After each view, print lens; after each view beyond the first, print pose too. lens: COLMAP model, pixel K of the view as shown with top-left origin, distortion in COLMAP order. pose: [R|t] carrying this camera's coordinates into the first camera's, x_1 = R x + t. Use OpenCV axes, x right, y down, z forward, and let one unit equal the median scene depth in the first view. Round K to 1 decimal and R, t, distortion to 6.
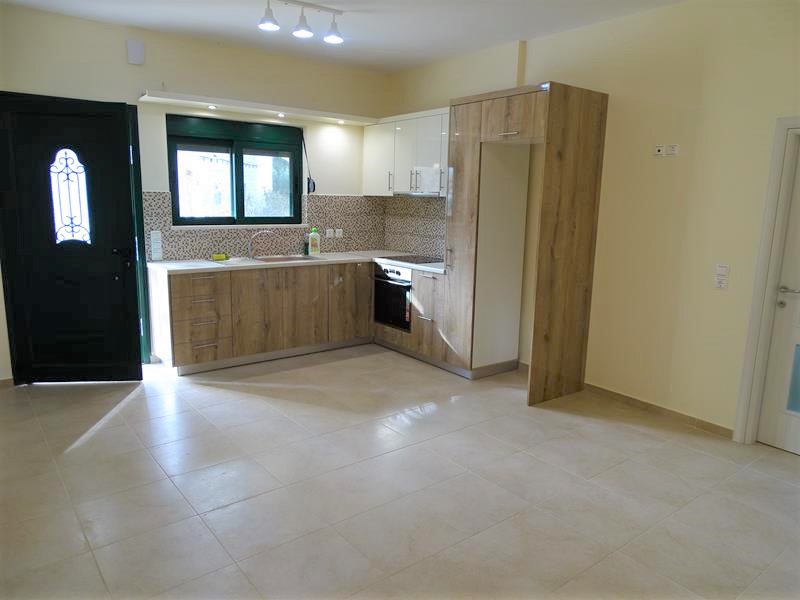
lens RADIAL K [[628.7, 0, 400.0], [0, 628.7, 300.0], [0, 0, 1]] dist [0.075892, 0.001944]
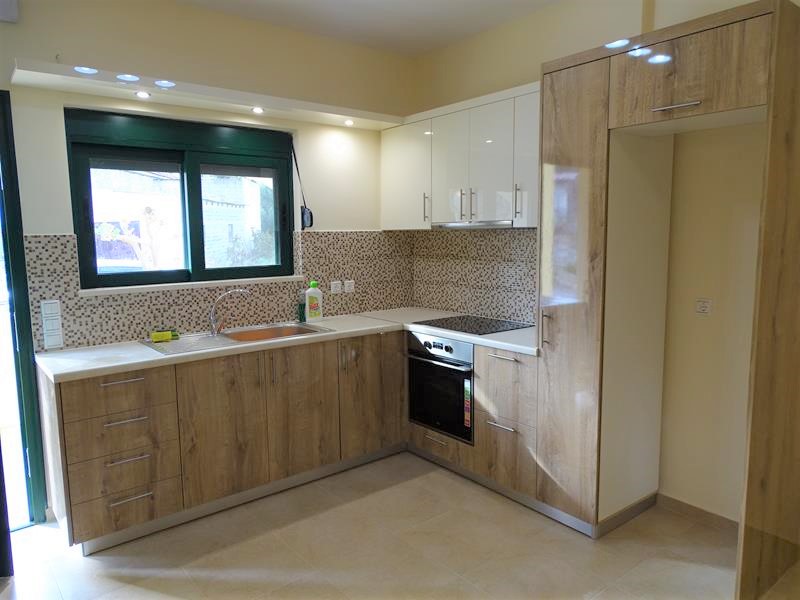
lens RADIAL K [[585.4, 0, 400.0], [0, 585.4, 300.0], [0, 0, 1]] dist [0.027340, -0.000514]
pose [[0.999046, -0.034318, 0.027000, -0.067115], [0.035549, 0.998284, -0.046537, -0.067512], [-0.025357, 0.047452, 0.998552, 0.415048]]
